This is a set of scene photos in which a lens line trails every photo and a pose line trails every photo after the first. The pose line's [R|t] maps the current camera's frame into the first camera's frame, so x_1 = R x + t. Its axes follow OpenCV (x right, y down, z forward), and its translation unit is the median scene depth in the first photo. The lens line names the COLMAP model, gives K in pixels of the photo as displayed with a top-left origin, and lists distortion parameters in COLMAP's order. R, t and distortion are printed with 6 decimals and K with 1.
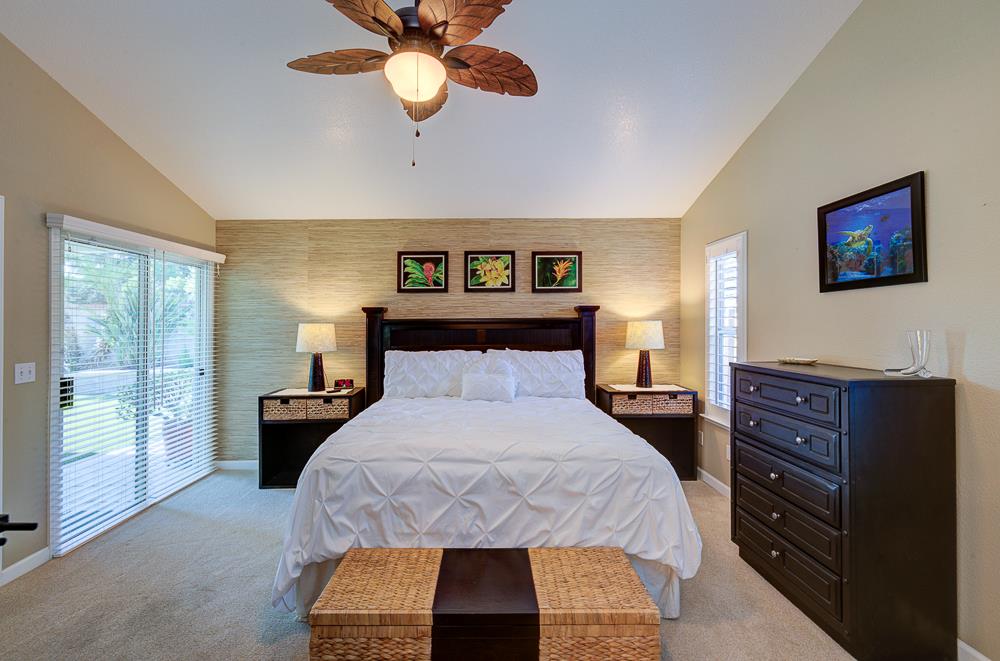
lens RADIAL K [[440.9, 0, 511.8], [0, 440.9, 325.6], [0, 0, 1]] dist [-0.000404, 0.000666]
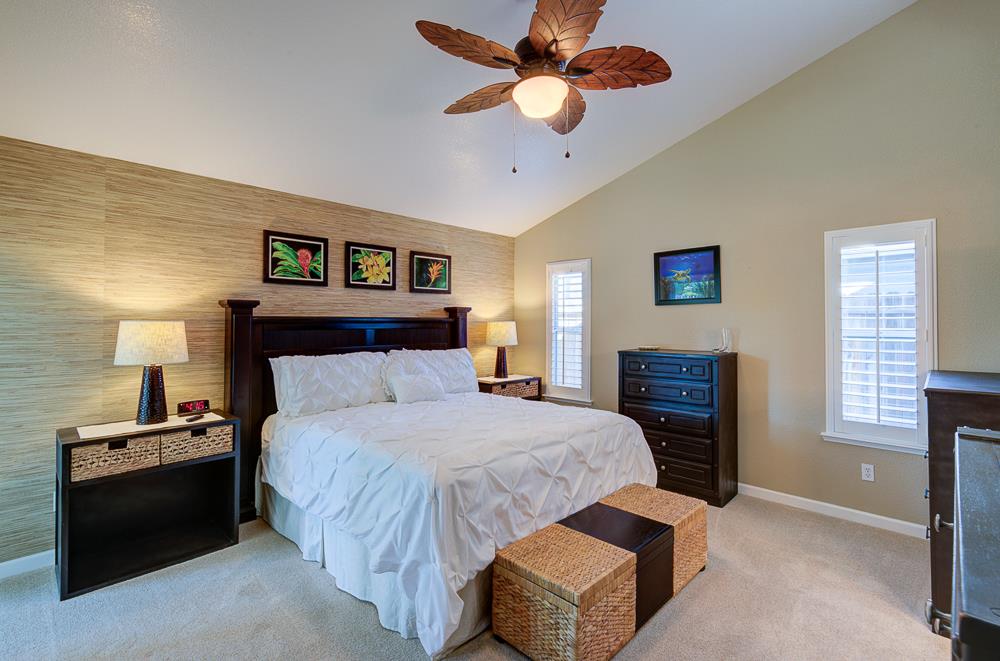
lens RADIAL K [[440.9, 0, 511.8], [0, 440.9, 325.6], [0, 0, 1]] dist [-0.000404, 0.000666]
pose [[0.707146, 0.002094, 0.707065, -0.499029], [-0.001693, 0.999998, -0.001268, 0.001663], [-0.707066, -0.000300, 0.707148, 0.136865]]
